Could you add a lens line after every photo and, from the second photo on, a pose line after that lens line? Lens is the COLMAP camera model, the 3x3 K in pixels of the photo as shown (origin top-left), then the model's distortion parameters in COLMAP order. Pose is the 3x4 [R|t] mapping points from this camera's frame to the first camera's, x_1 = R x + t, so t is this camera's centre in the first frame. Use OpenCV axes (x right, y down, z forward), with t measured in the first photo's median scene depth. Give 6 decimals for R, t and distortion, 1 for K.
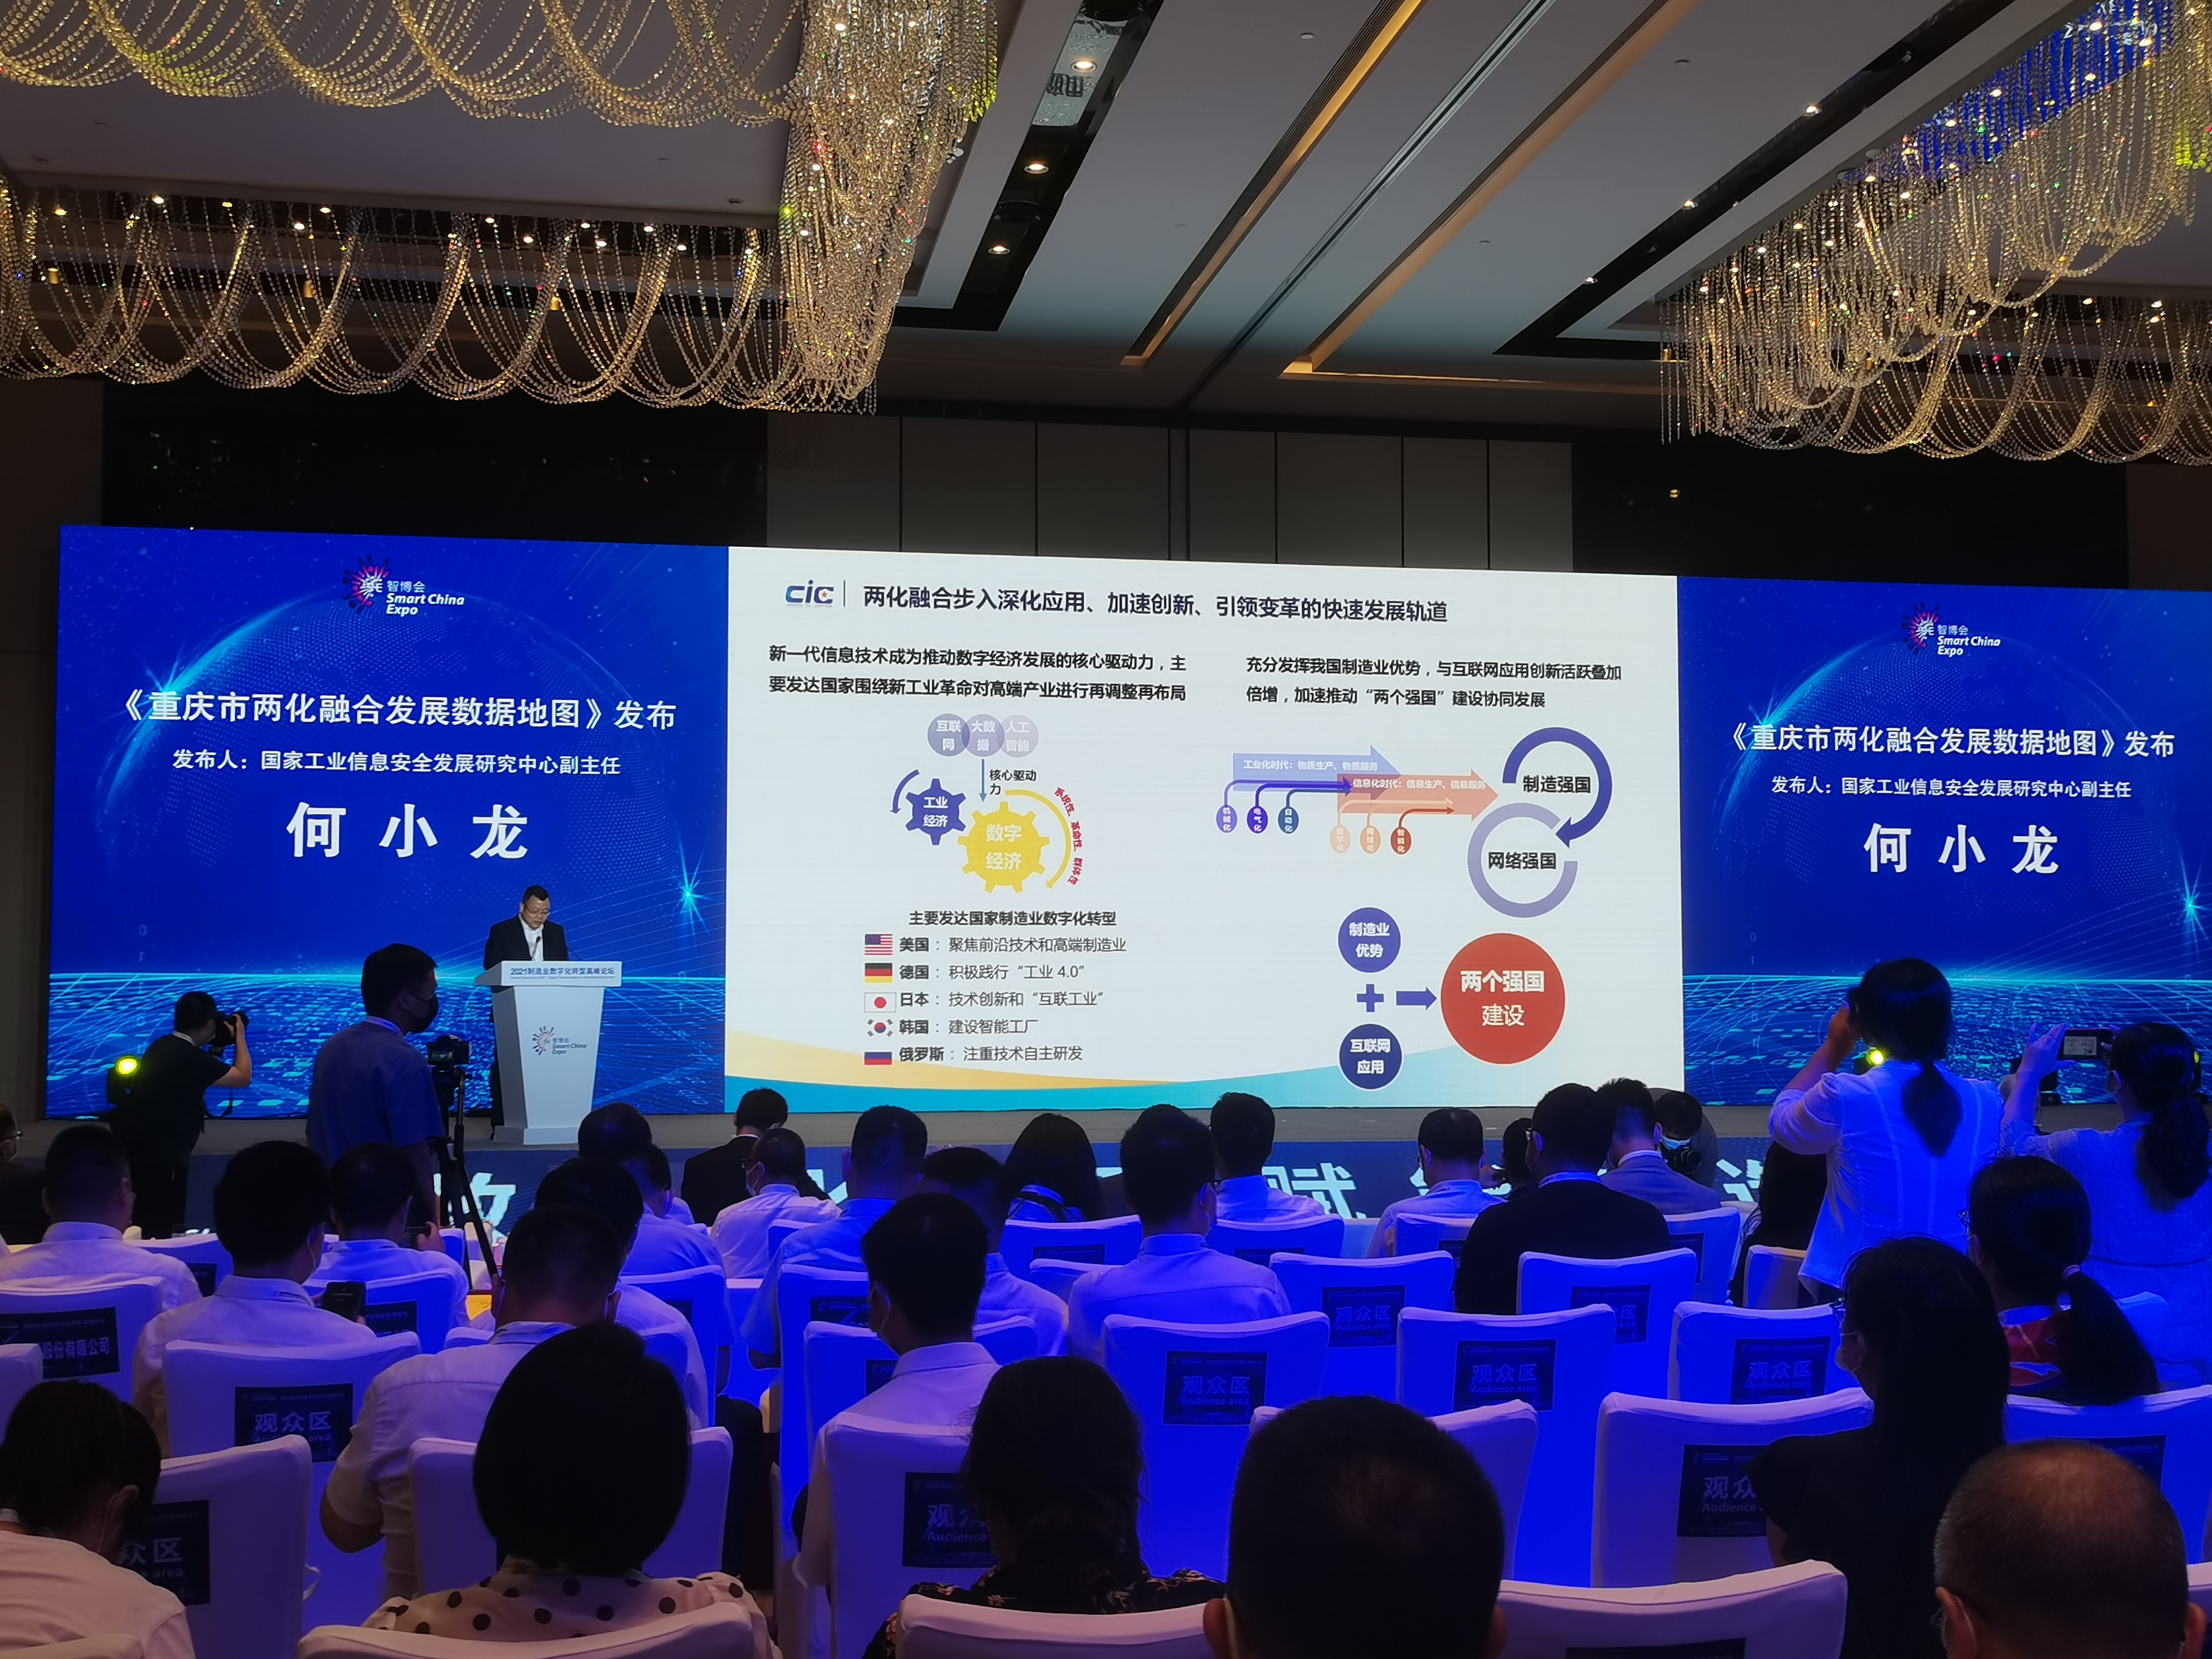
lens RADIAL K [[2405.0, 0, 1106.0], [0, 2405.0, 829.5], [0, 0, 1]] dist [0.047818, 0.018925]
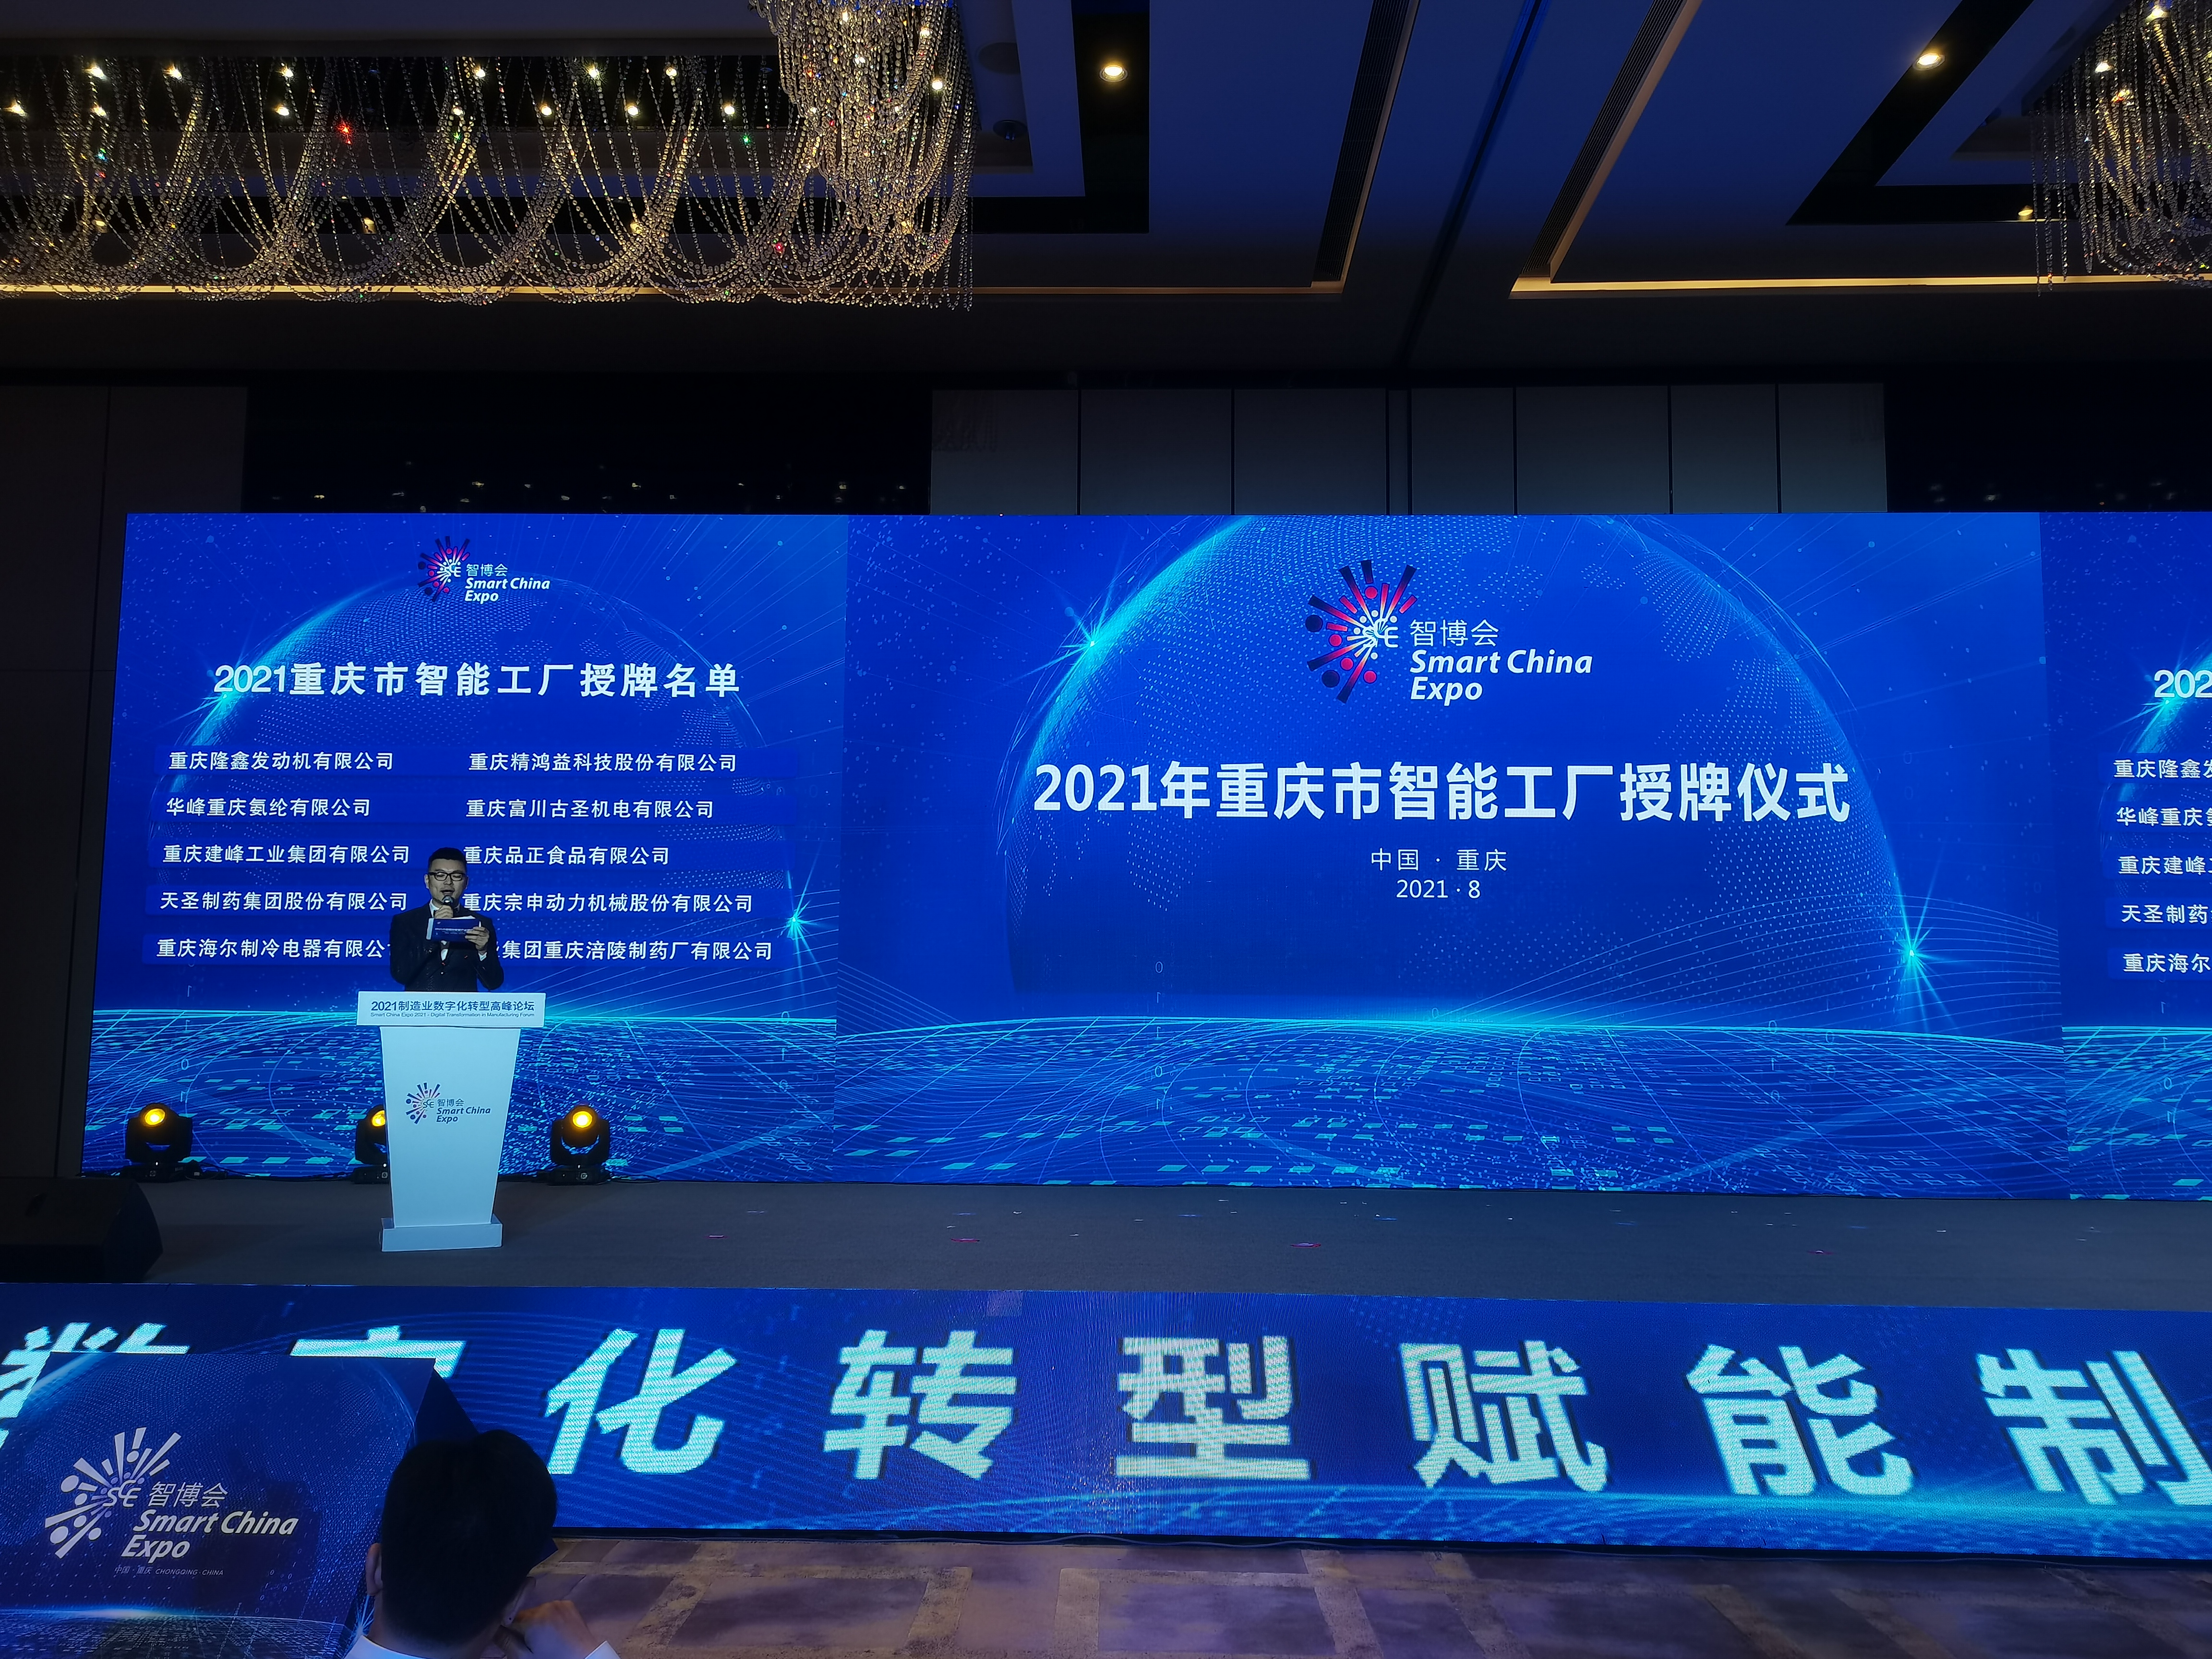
lens RADIAL K [[1702.8, 0, 1136.7], [0, 1702.8, 843.3], [0, 0, 1]] dist [0.040559, -0.008074]
pose [[0.982023, -0.012777, -0.188327, 0.059727], [0.004208, 0.998940, -0.045833, 0.028869], [0.188713, 0.044216, 0.981036, 0.446134]]
